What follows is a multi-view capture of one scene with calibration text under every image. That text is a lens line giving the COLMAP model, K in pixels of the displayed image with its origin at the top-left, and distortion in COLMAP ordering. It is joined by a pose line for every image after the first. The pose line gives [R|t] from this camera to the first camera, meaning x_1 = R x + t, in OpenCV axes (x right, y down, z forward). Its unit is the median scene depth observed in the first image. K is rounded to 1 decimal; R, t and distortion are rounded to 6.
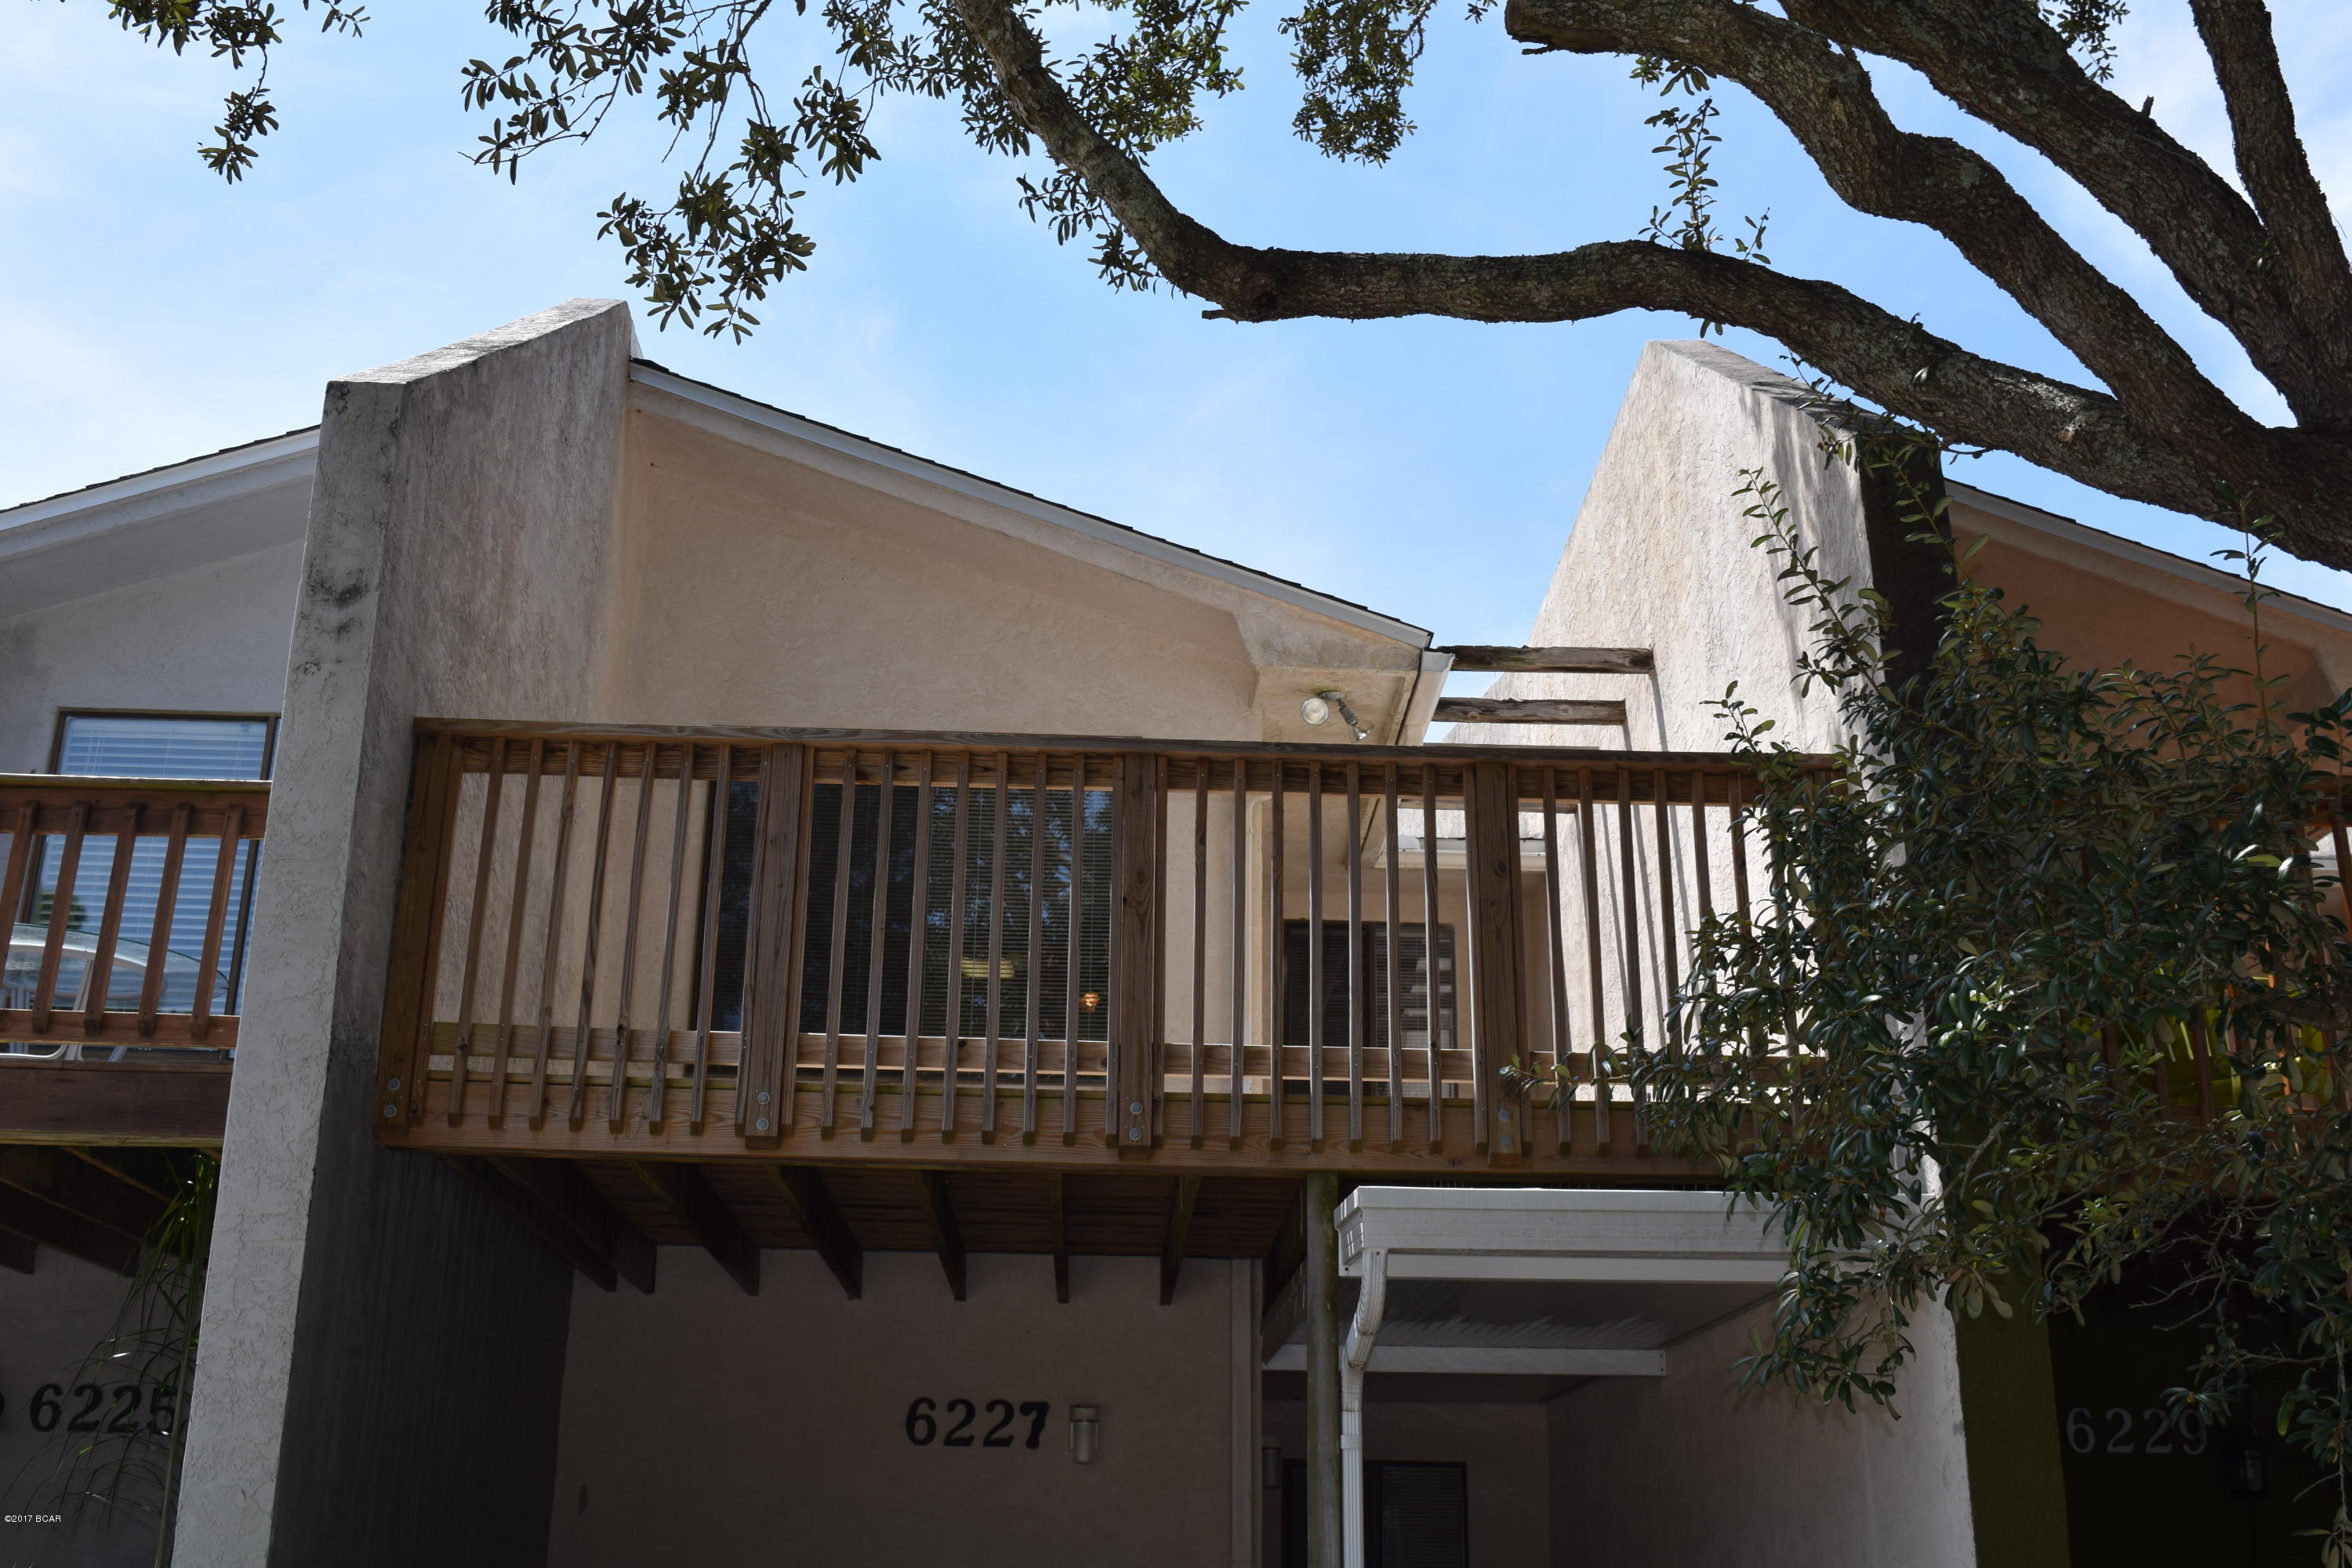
lens RADIAL K [[2446.9, 0, 1176.0], [0, 2446.9, 784.0], [0, 0, 1]] dist [-0.075115, 0.024209]
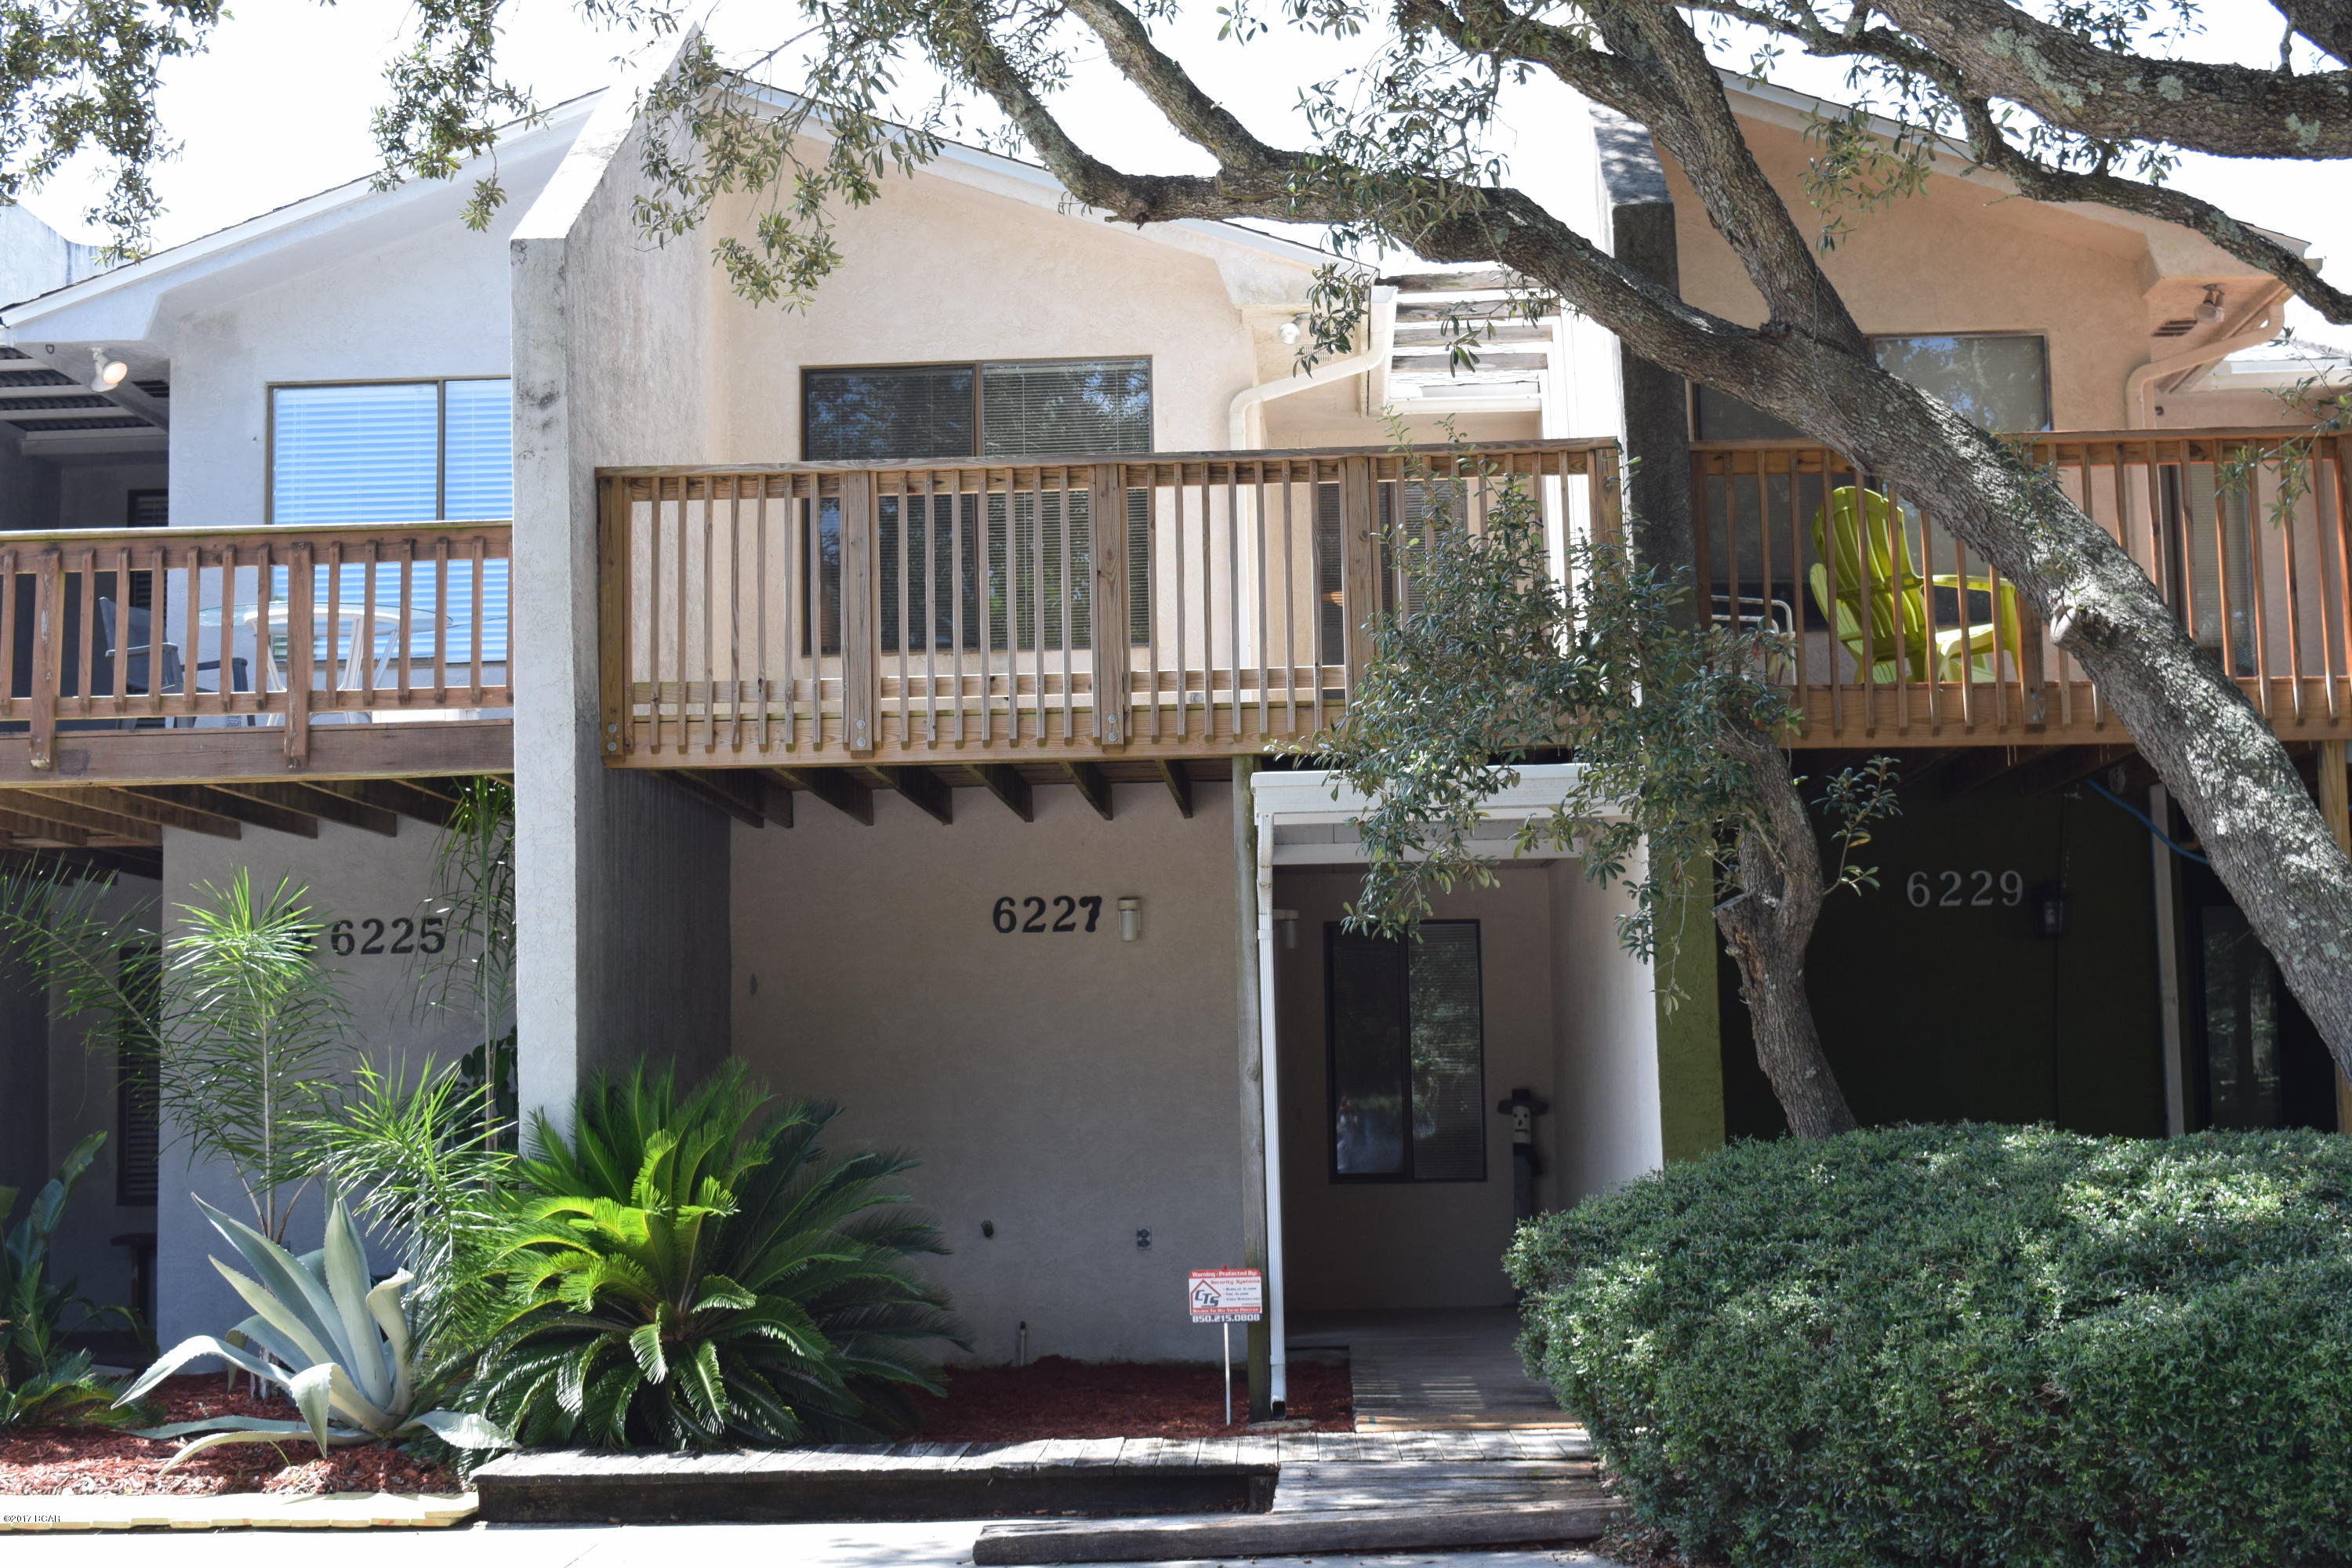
lens RADIAL K [[3271.4, 0, 1176.0], [0, 3271.4, 784.0], [0, 0, 1]] dist [-0.029366, -0.051195]
pose [[0.995604, -0.042827, -0.083302, 0.181376], [0.061743, 0.968849, 0.239830, -0.294591], [0.070435, -0.243919, 0.967234, -0.896227]]
